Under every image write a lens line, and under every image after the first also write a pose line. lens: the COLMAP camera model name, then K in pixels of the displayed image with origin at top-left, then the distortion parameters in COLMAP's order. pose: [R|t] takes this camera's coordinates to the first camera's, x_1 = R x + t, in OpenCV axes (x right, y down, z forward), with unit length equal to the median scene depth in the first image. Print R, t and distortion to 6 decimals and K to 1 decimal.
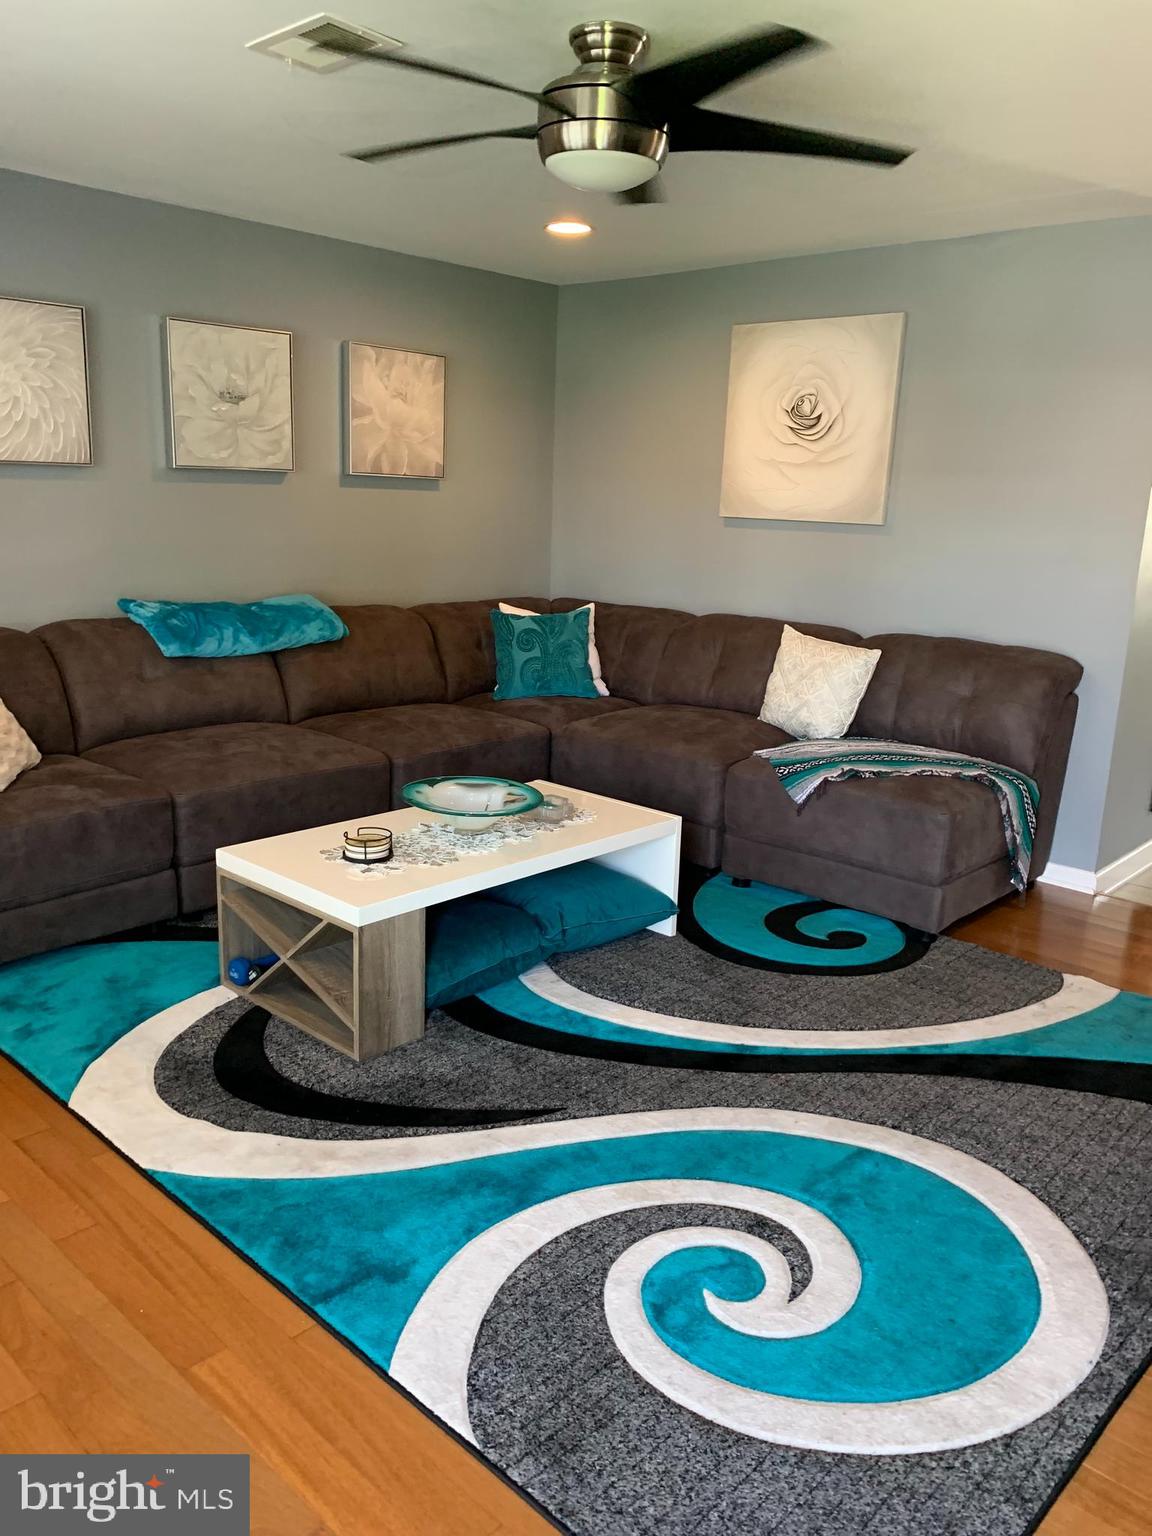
lens RADIAL K [[1185.1, 0, 576.0], [0, 1185.1, 768.0], [0, 0, 1]] dist [0.100886, -0.142311]
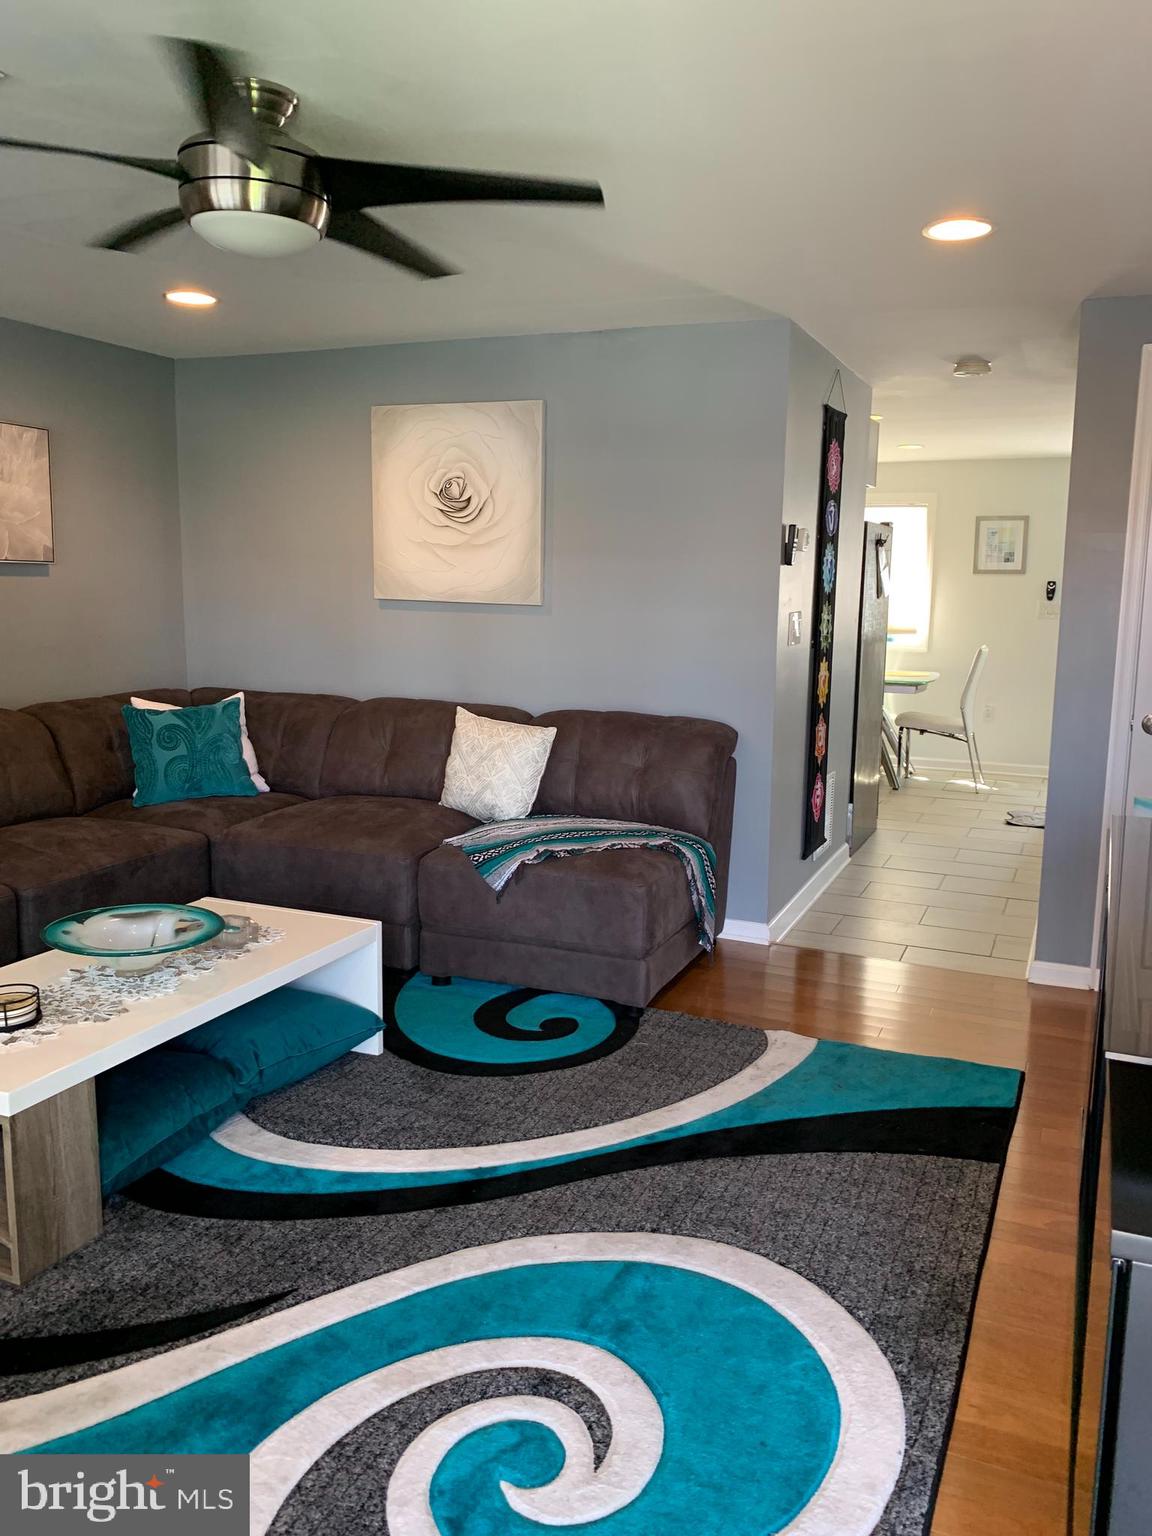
lens RADIAL K [[1175.1, 0, 618.8], [0, 1175.1, 755.1], [0, 0, 1]] dist [0.027921, -0.028887]
pose [[0.936869, -0.070949, 0.342408, -0.043786], [0.094400, 0.994160, -0.052296, -0.023945], [-0.336698, 0.081318, 0.938095, 0.075772]]
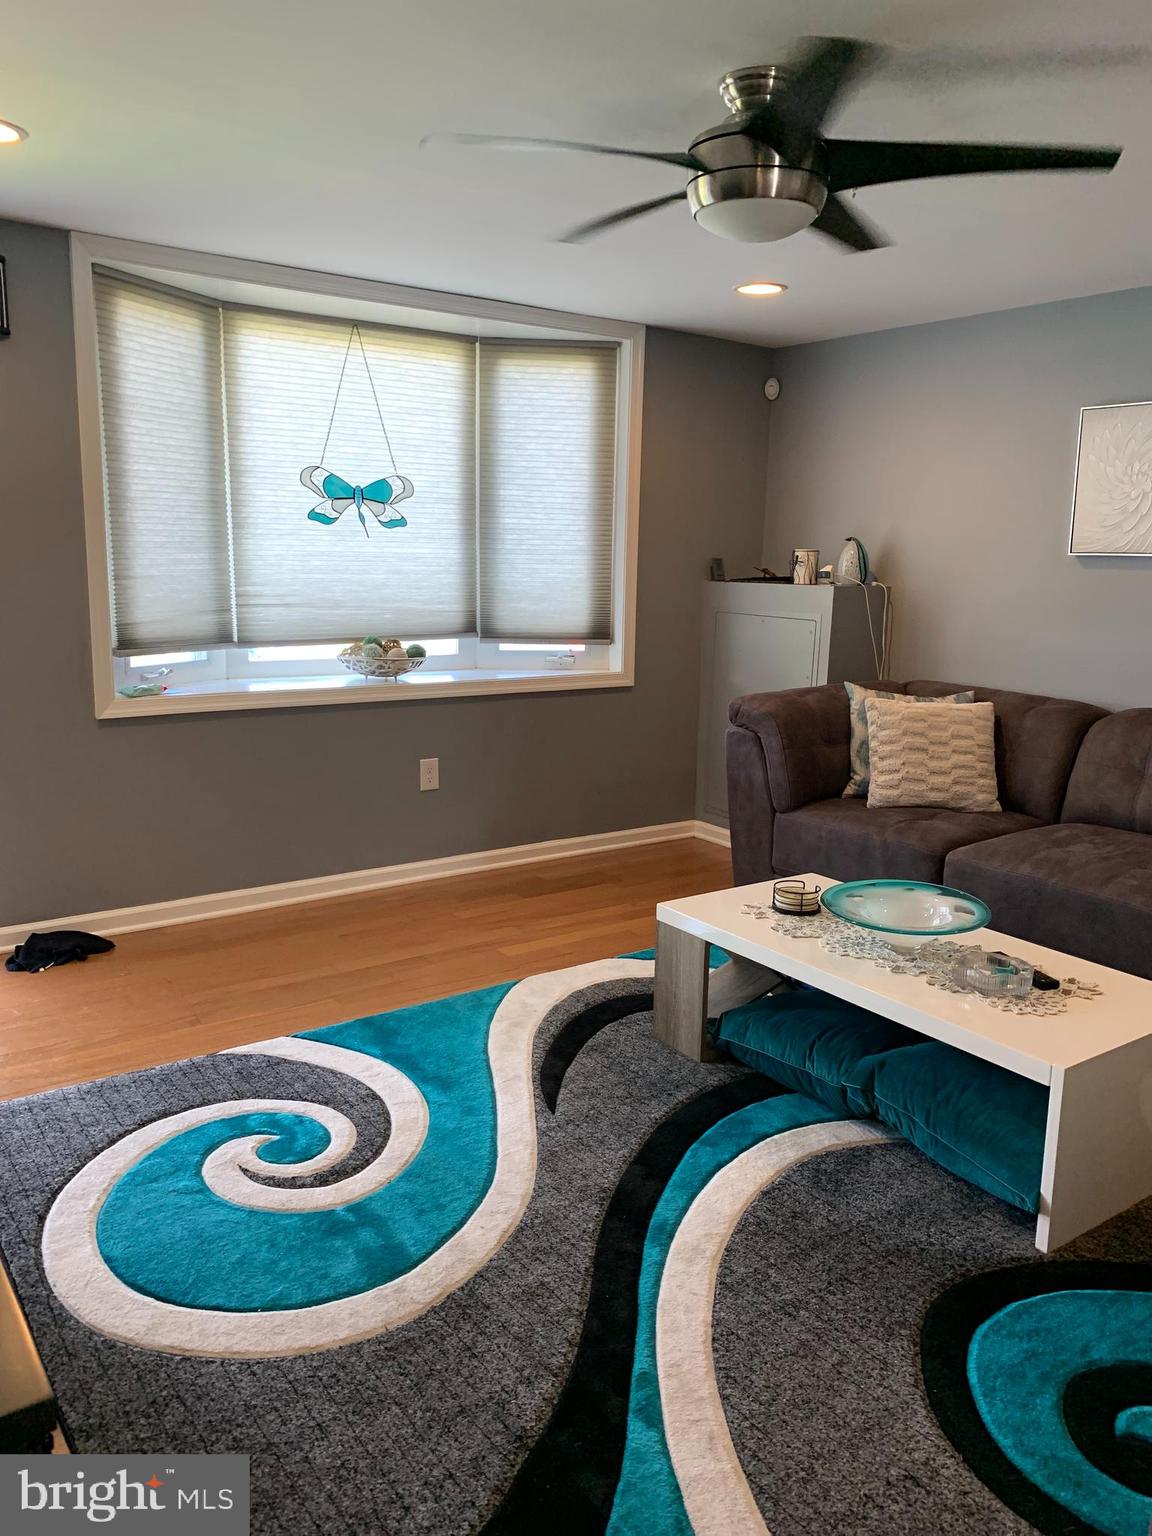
lens RADIAL K [[1156.5, 0, 576.0], [0, 1156.5, 768.0], [0, 0, 1]] dist [0.010475, -0.008006]
pose [[-0.191282, 0.146606, -0.970524, 0.761932], [-0.253437, 0.947876, 0.193135, -0.174157], [0.948251, 0.282910, -0.144156, 0.858029]]
